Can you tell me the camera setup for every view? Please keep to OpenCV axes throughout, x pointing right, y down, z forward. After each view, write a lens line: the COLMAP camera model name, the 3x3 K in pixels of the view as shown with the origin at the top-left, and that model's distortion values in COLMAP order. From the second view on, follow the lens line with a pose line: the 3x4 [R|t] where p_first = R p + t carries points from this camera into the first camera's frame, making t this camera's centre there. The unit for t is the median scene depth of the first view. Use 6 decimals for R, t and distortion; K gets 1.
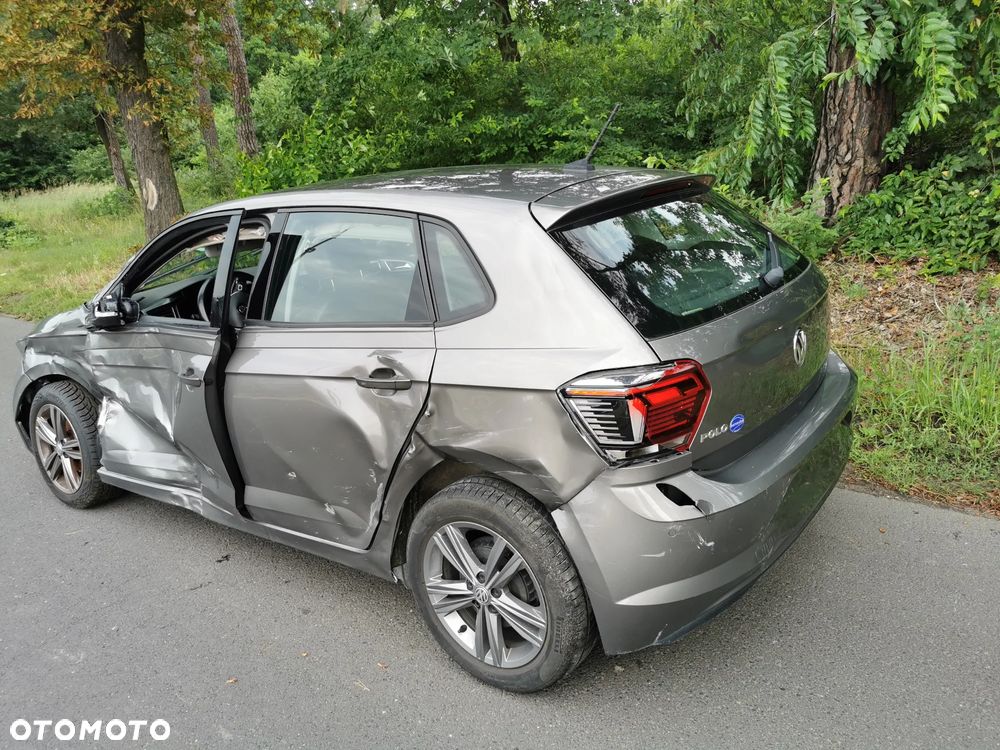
lens RADIAL K [[785.9, 0, 499.6], [0, 785.9, 364.2], [0, 0, 1]] dist [0.071396, -0.093534]
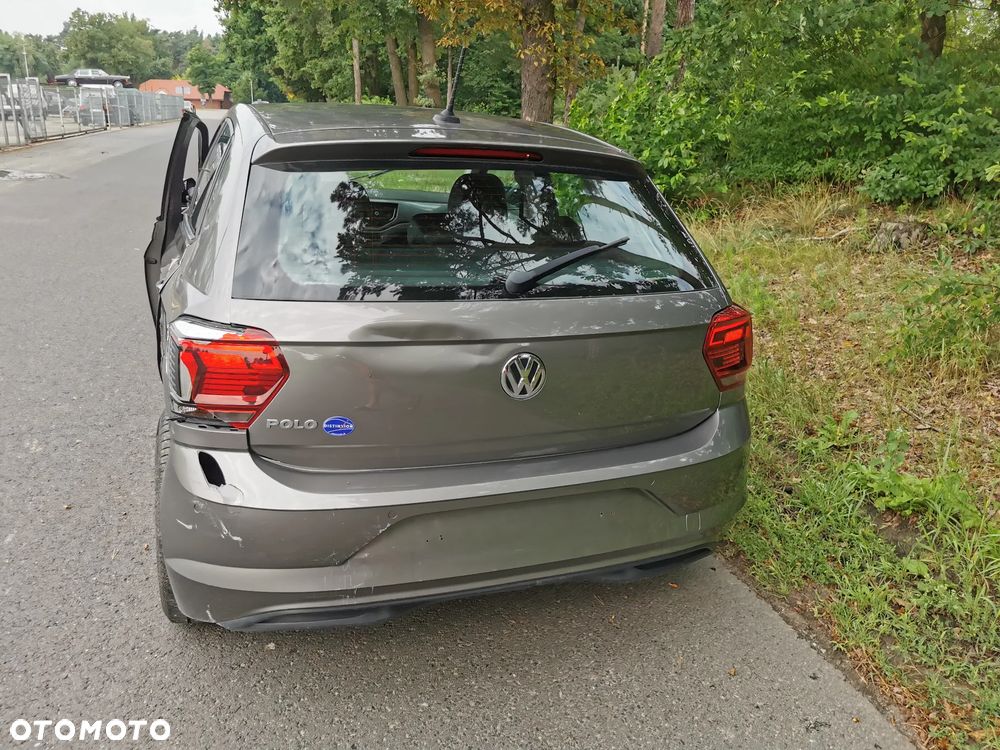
lens RADIAL K [[785.9, 0, 499.6], [0, 785.9, 364.2], [0, 0, 1]] dist [0.071396, -0.093534]
pose [[0.825551, 0.290633, -0.483733, 0.181989], [-0.270553, 0.956086, 0.112696, -0.027721], [0.495244, 0.037839, 0.867930, 0.079140]]
